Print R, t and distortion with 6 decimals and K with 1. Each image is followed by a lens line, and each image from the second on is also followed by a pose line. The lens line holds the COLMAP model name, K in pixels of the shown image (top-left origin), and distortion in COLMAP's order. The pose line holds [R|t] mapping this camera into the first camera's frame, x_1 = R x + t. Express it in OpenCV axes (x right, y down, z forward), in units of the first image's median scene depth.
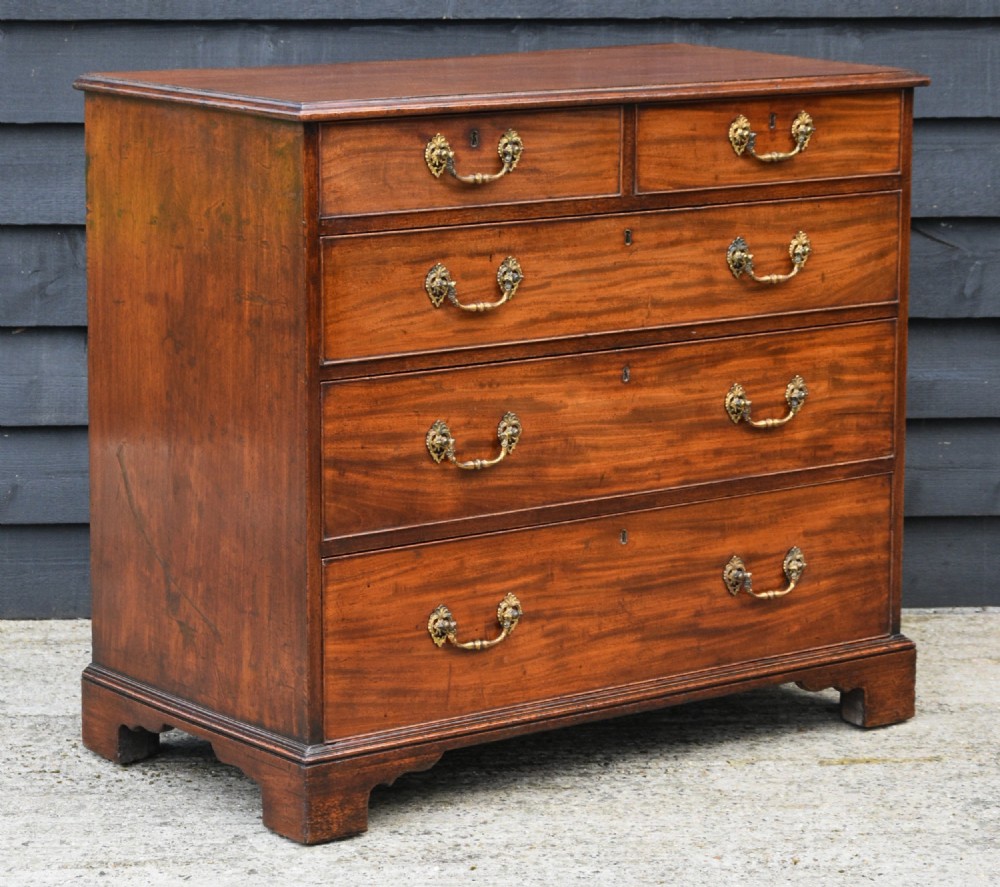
lens RADIAL K [[3433.1, 0, 502.3], [0, 3433.1, 433.5], [0, 0, 1]] dist [-0.016220, 0.000000]
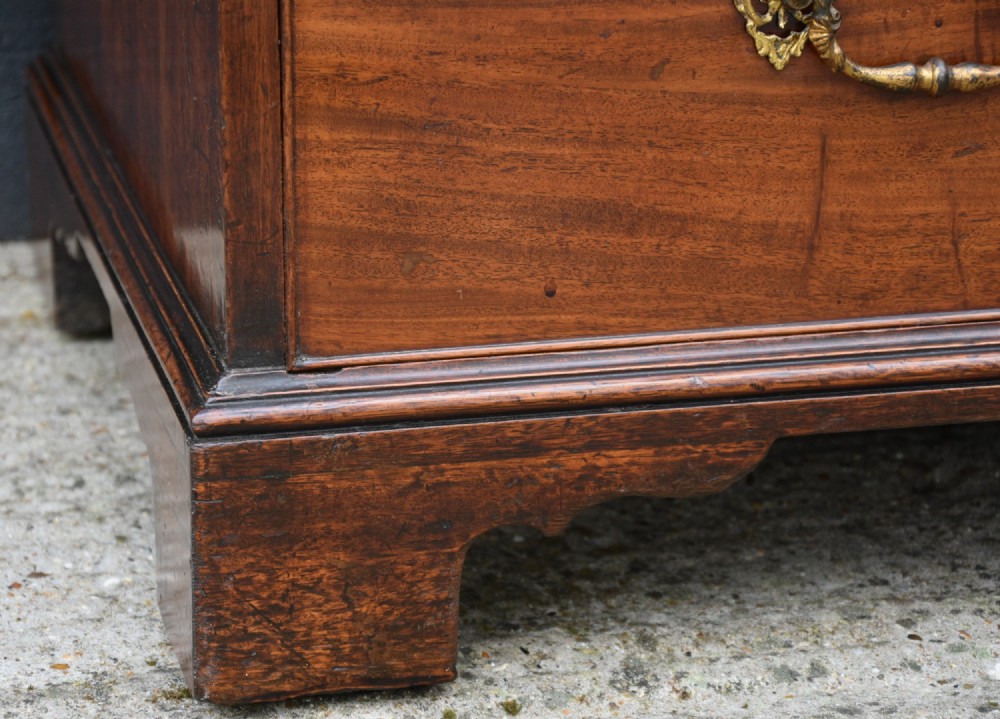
lens RADIAL K [[3297.0, 0, 495.4], [0, 3297.0, 362.4], [0, 0, 1]] dist [0.008013, 0.000000]
pose [[0.907807, 0.123801, -0.400700, 0.071524], [-0.069107, 0.986534, 0.148236, 0.047787], [0.413656, -0.106879, 0.904138, 0.750111]]
